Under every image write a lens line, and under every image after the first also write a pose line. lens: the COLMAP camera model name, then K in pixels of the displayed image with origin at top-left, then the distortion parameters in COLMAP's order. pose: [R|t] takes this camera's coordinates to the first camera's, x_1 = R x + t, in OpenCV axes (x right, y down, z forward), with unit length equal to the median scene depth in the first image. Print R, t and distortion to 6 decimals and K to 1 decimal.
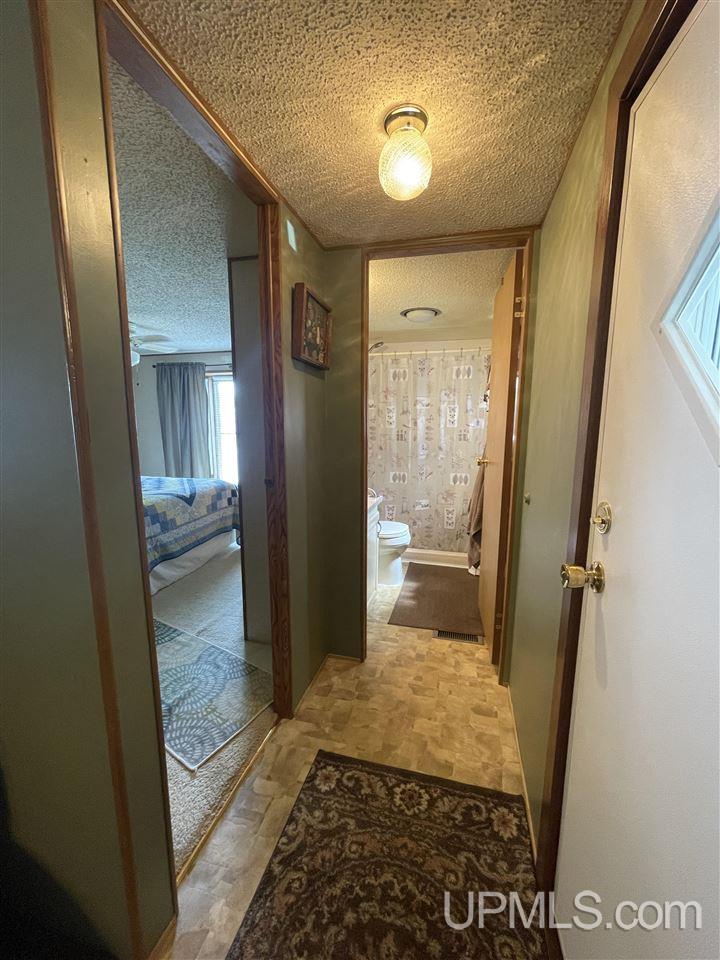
lens RADIAL K [[390.7, 0, 361.3], [0, 390.7, 483.2], [0, 0, 1]] dist [-0.002738, 0.000530]
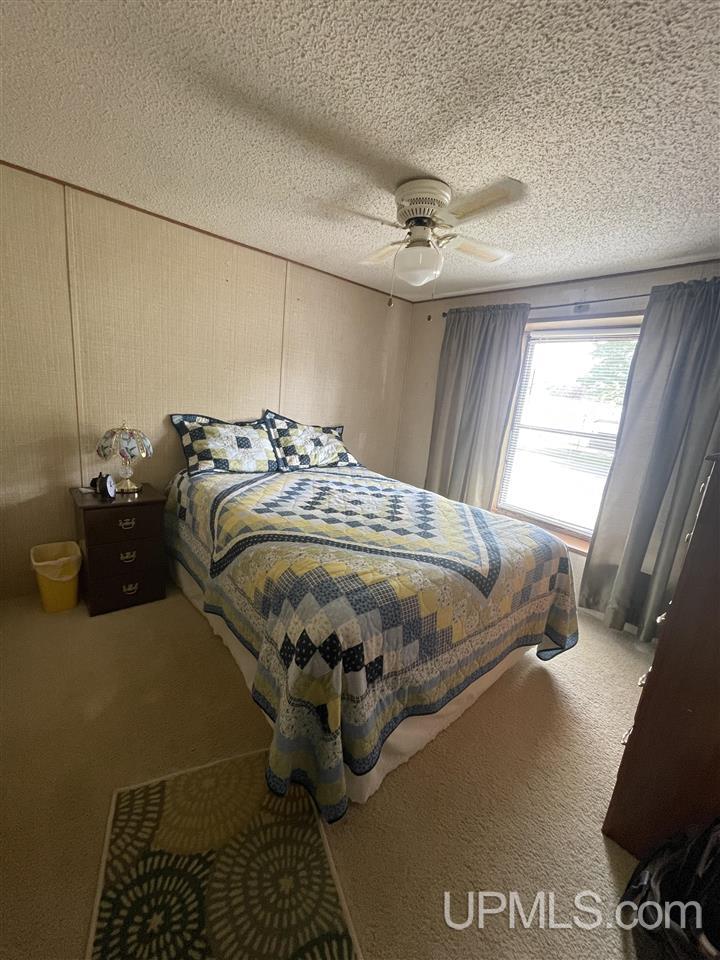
lens RADIAL K [[390.7, 0, 361.3], [0, 390.7, 483.2], [0, 0, 1]] dist [-0.002738, 0.000530]
pose [[0.818155, 0.204135, -0.537542, -0.337236], [-0.185963, 0.978556, 0.088571, -0.076867], [0.544096, 0.027498, 0.838572, 0.547671]]
